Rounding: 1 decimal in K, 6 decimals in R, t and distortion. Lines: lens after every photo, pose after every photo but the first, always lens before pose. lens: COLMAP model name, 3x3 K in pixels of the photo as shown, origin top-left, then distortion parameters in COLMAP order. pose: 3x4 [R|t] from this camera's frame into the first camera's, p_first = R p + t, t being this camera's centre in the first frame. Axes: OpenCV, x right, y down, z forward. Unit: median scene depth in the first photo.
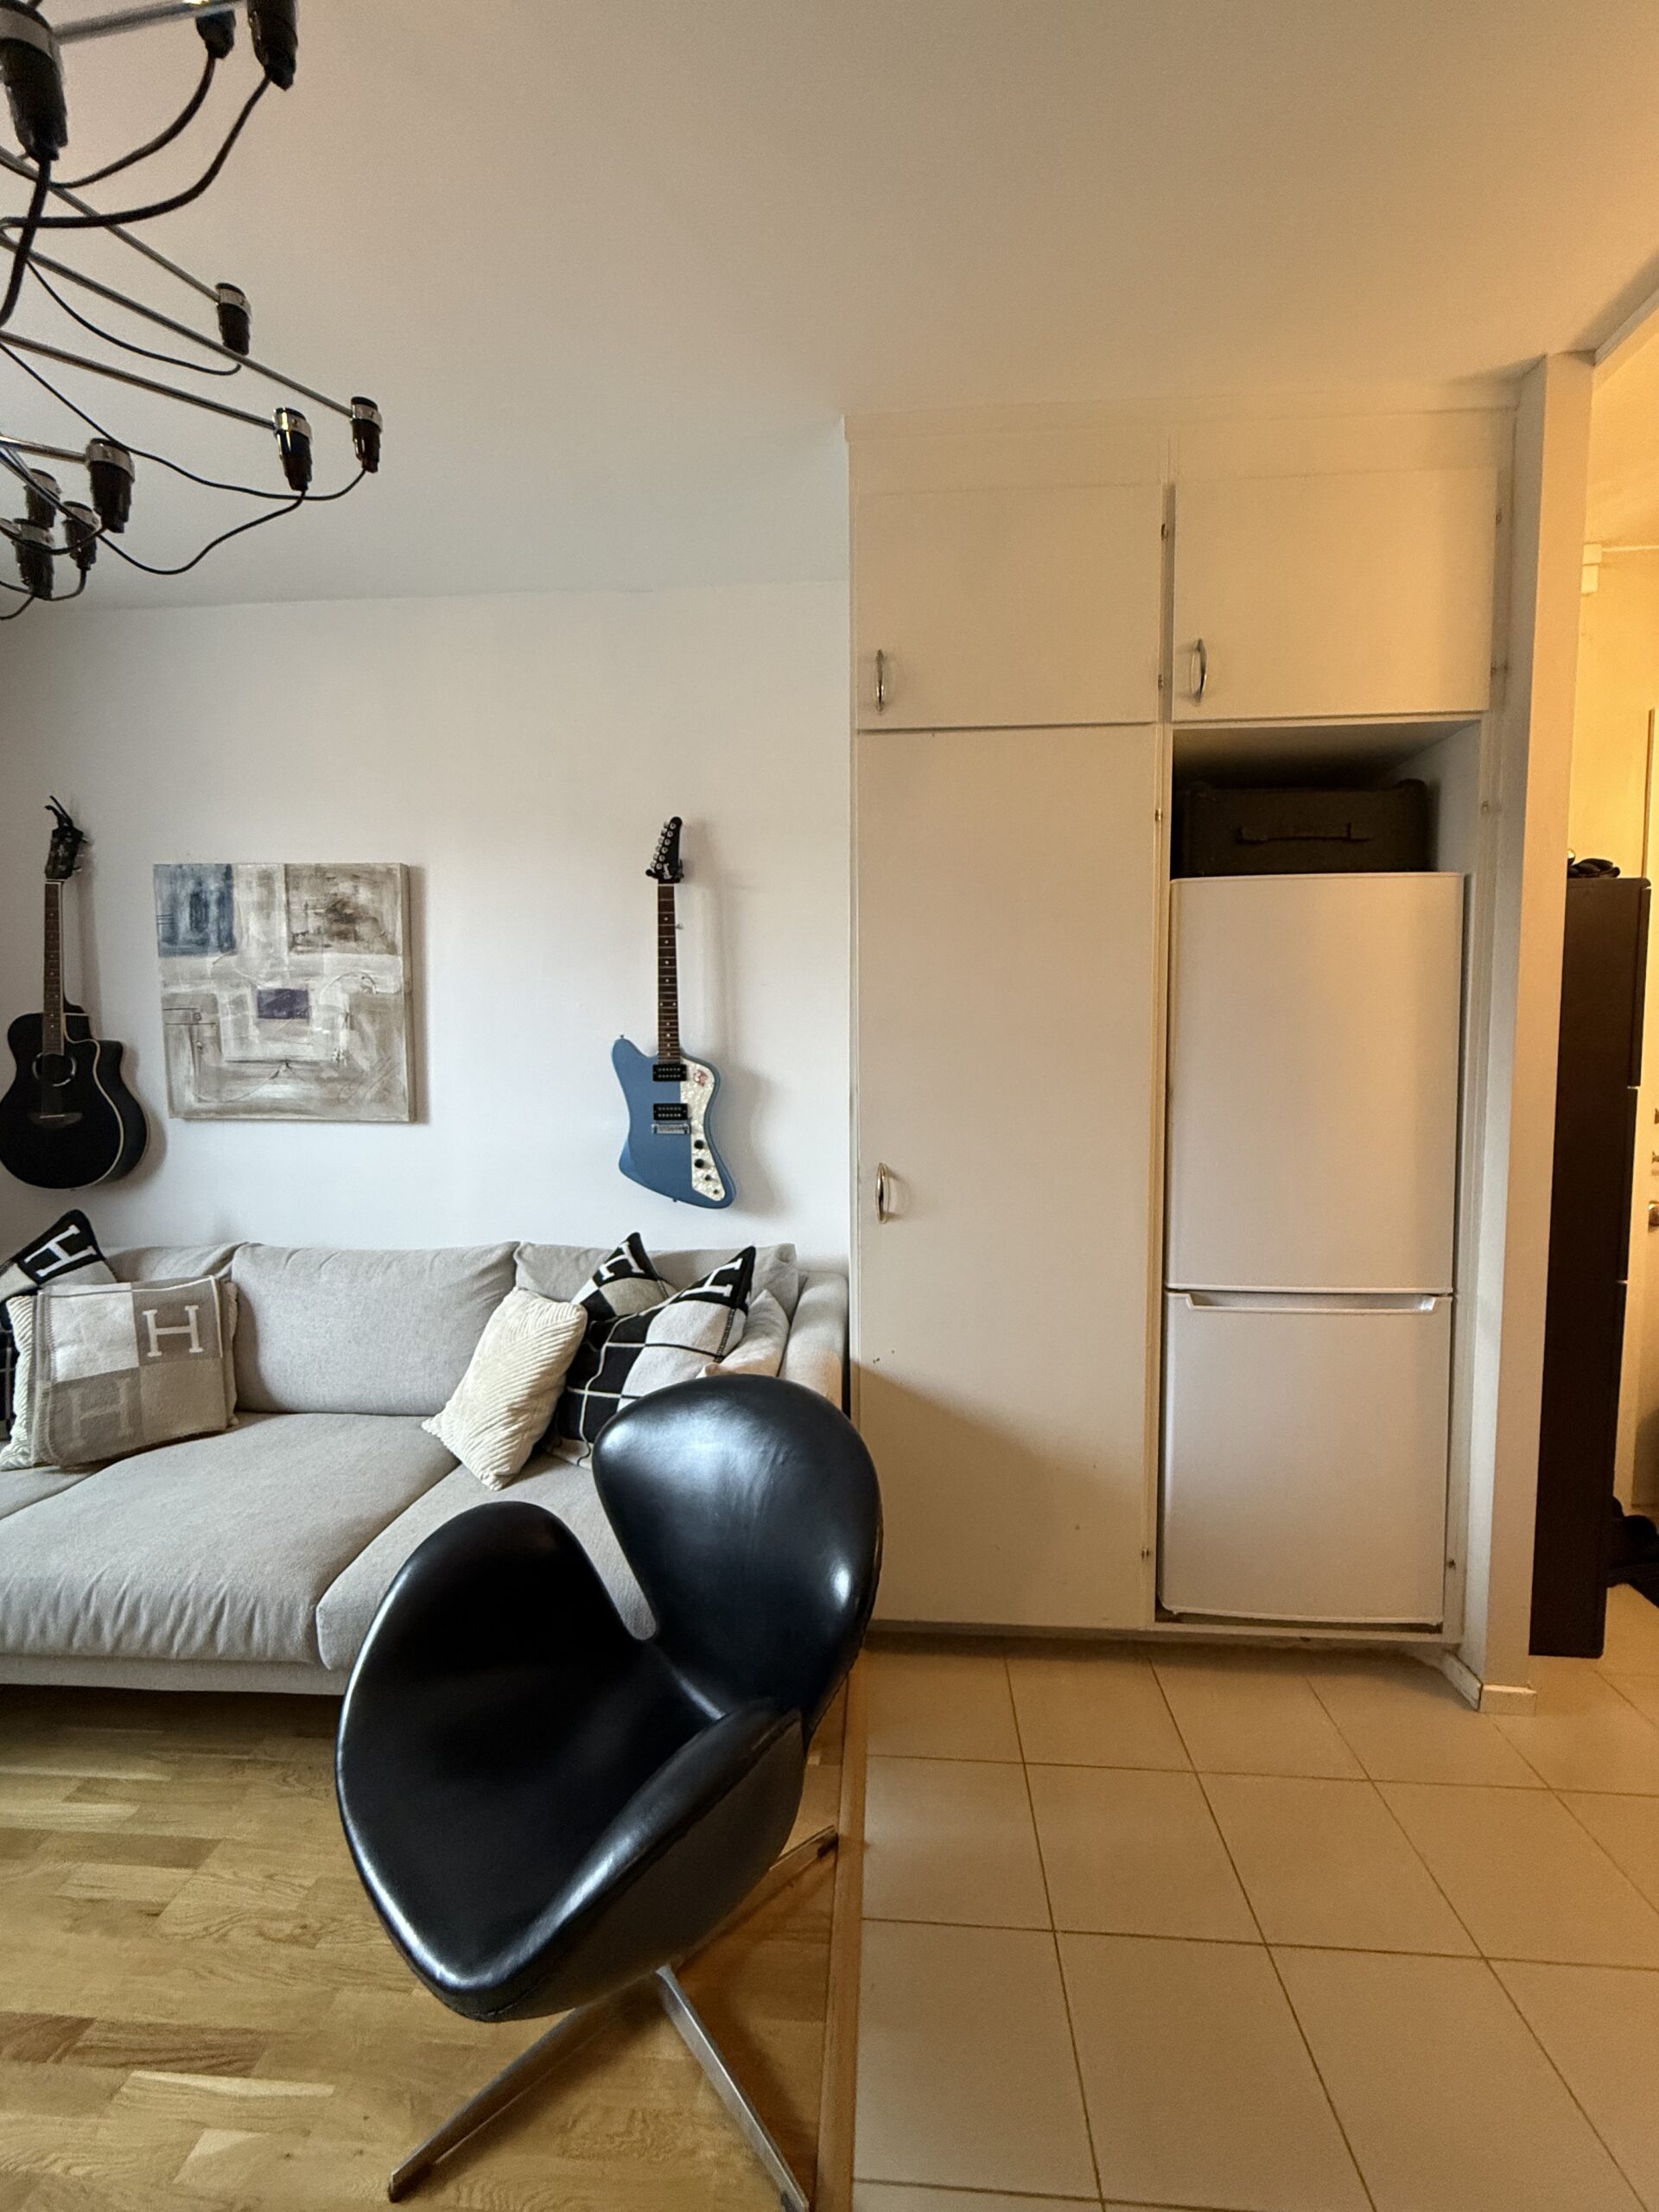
lens RADIAL K [[880.4, 0, 824.6], [0, 880.4, 1099.8], [0, 0, 1]] dist [-0.001237, 0.000721]
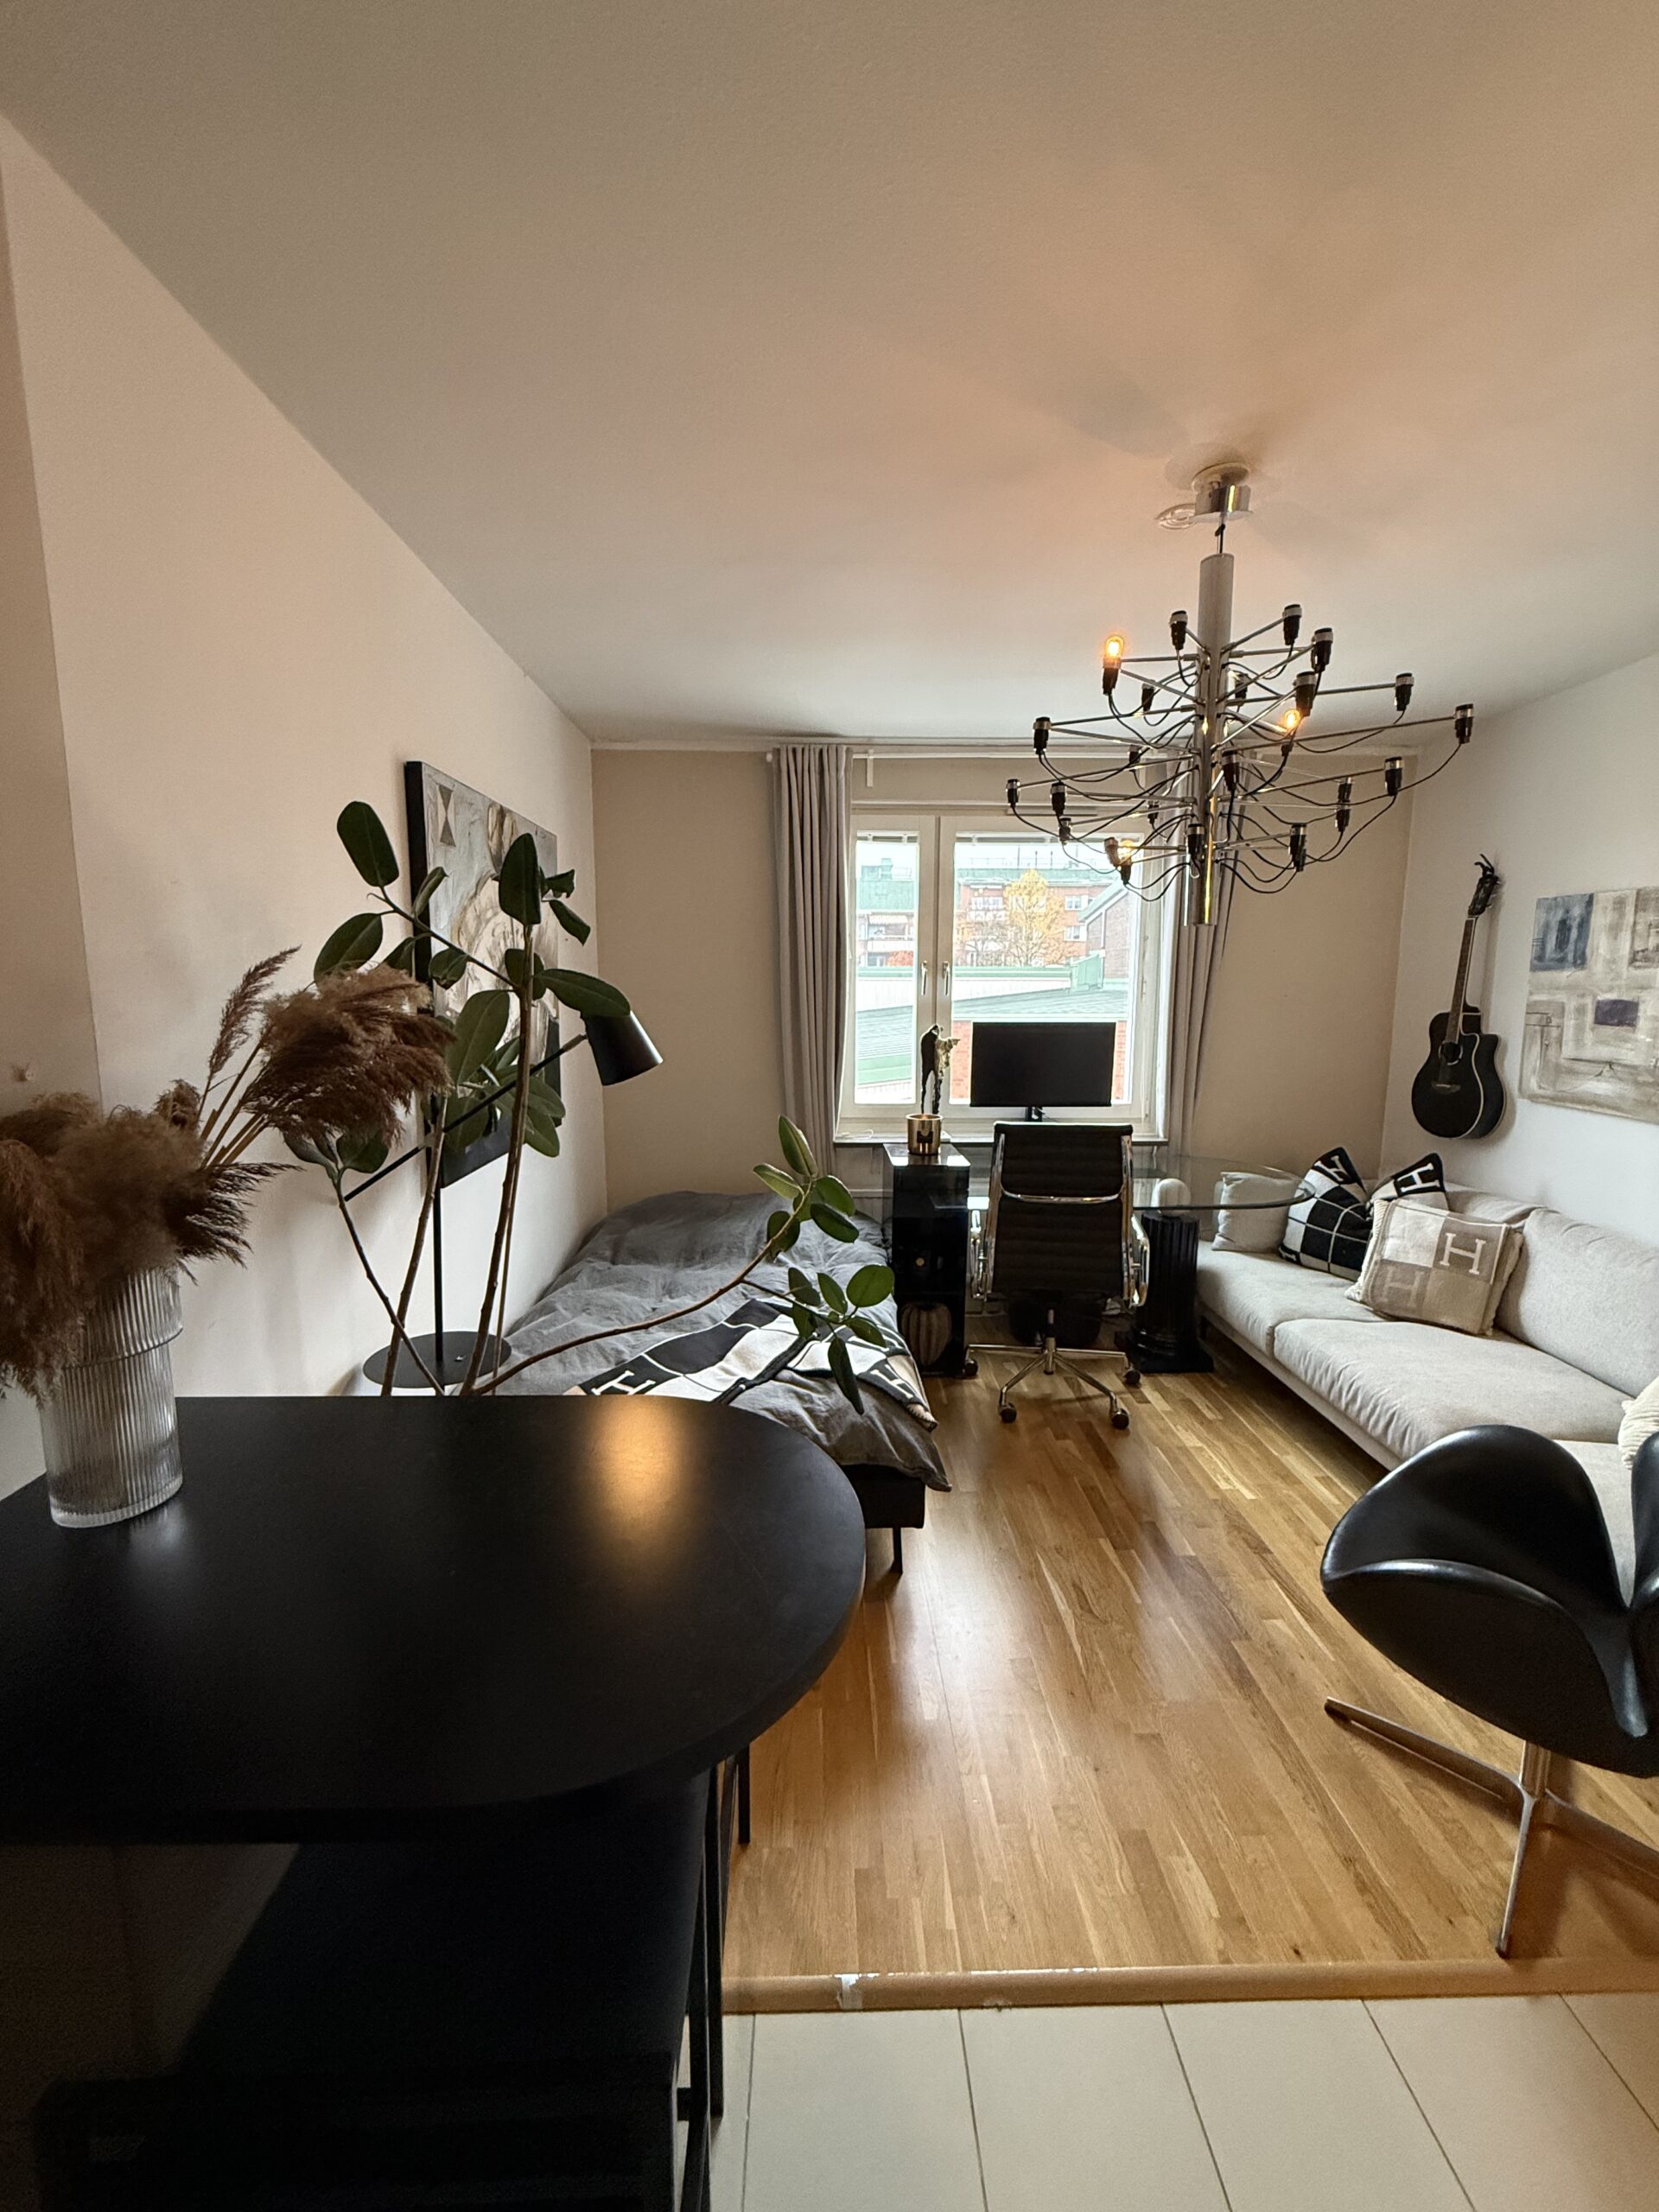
lens RADIAL K [[880.4, 0, 824.8], [0, 880.4, 1101.8], [0, 0, 1]] dist [-0.001237, 0.000721]
pose [[0.083409, 0.139887, -0.986648, 0.447120], [-0.070065, 0.988471, 0.134222, -0.077261], [0.994049, 0.057934, 0.092248, -0.121008]]
